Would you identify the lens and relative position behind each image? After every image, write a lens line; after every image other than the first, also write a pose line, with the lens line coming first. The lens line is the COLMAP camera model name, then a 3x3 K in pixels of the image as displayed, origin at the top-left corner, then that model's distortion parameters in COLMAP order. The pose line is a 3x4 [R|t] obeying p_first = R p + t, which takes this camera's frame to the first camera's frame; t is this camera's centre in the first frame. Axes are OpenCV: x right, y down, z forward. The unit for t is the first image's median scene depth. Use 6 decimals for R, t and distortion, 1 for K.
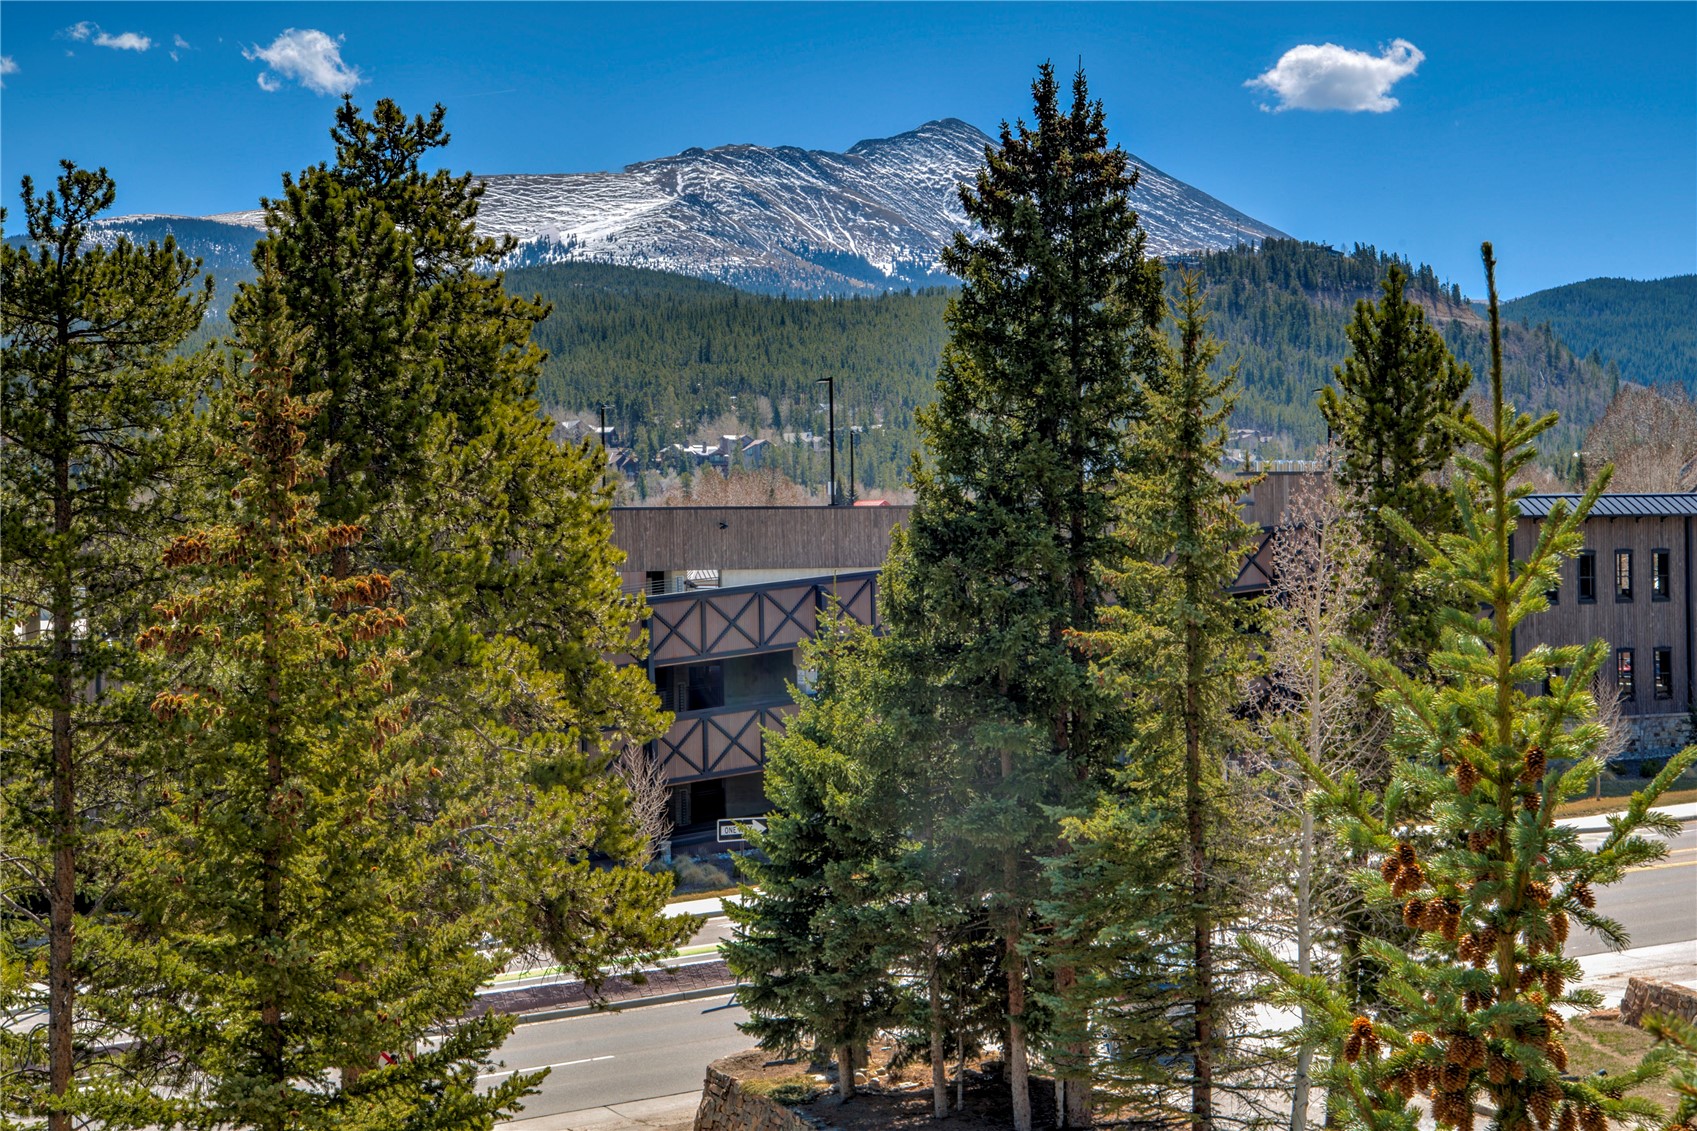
lens RADIAL K [[2834.6, 0, 847.3], [0, 2834.6, 568.4], [0, 0, 1]] dist [0.205913, 0.000000]
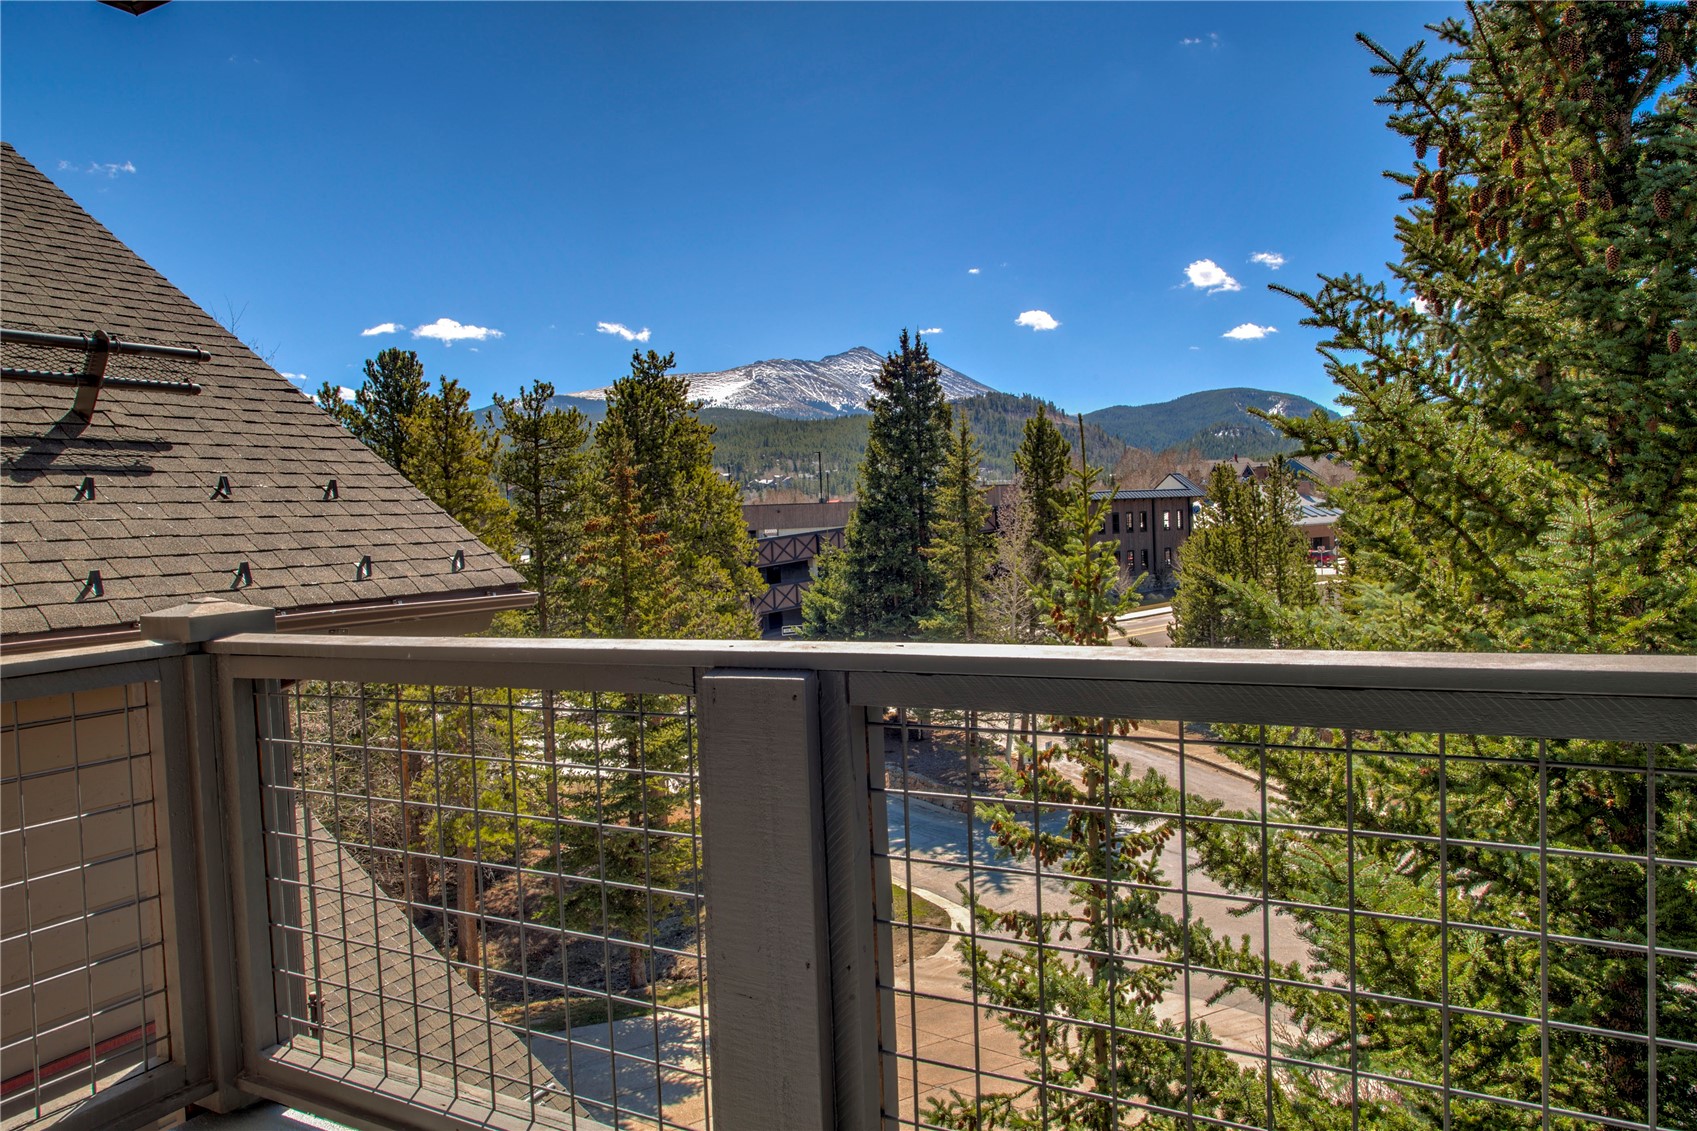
lens RADIAL K [[1140.7, 0, 843.8], [0, 1140.7, 563.9], [0, 0, 1]] dist [0.007484, -0.008477]
pose [[0.999494, -0.026944, 0.016899, -0.009603], [0.026390, 0.999134, 0.032160, 0.000646], [-0.017751, -0.031697, 0.999340, -0.039478]]
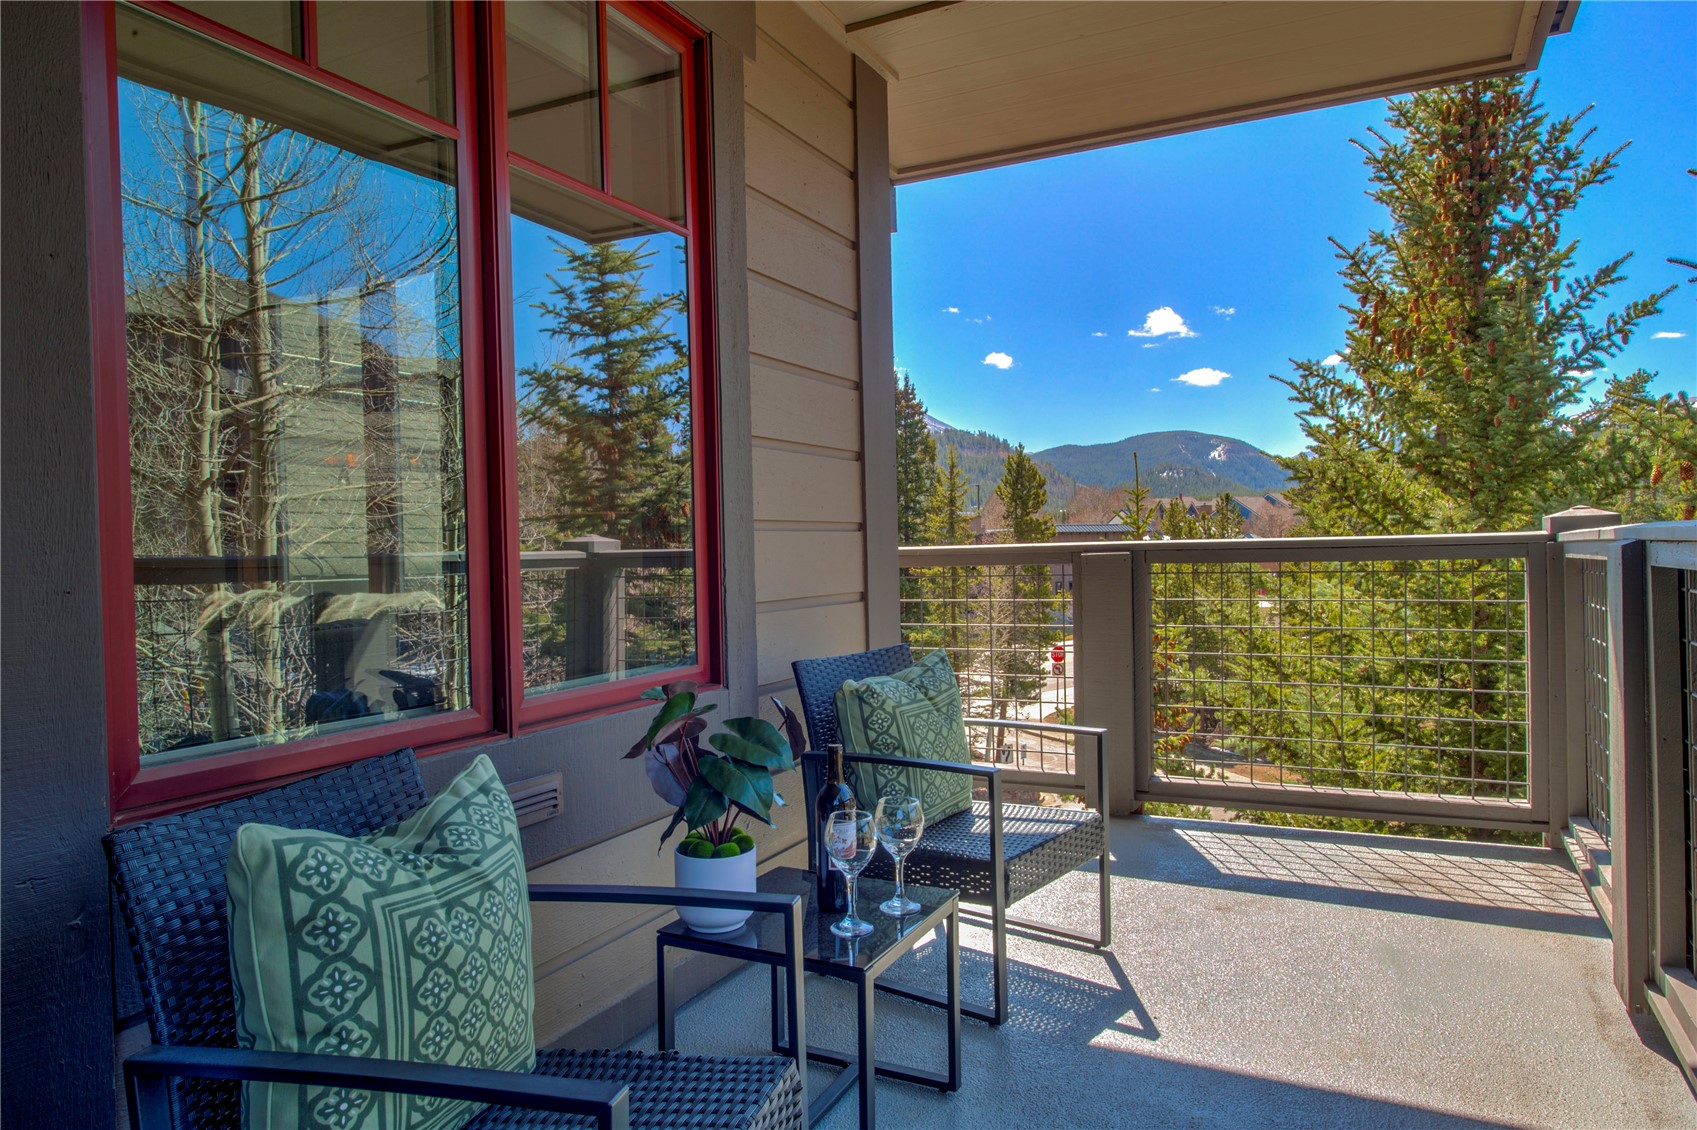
lens RADIAL K [[1121.7, 0, 850.5], [0, 1121.7, 571.3], [0, 0, 1]] dist [0.012419, 0.004112]
pose [[0.997747, -0.006973, 0.066724, -0.058409], [0.006128, 0.999899, 0.012853, 0.008822], [-0.066807, -0.012415, 0.997689, -0.127707]]
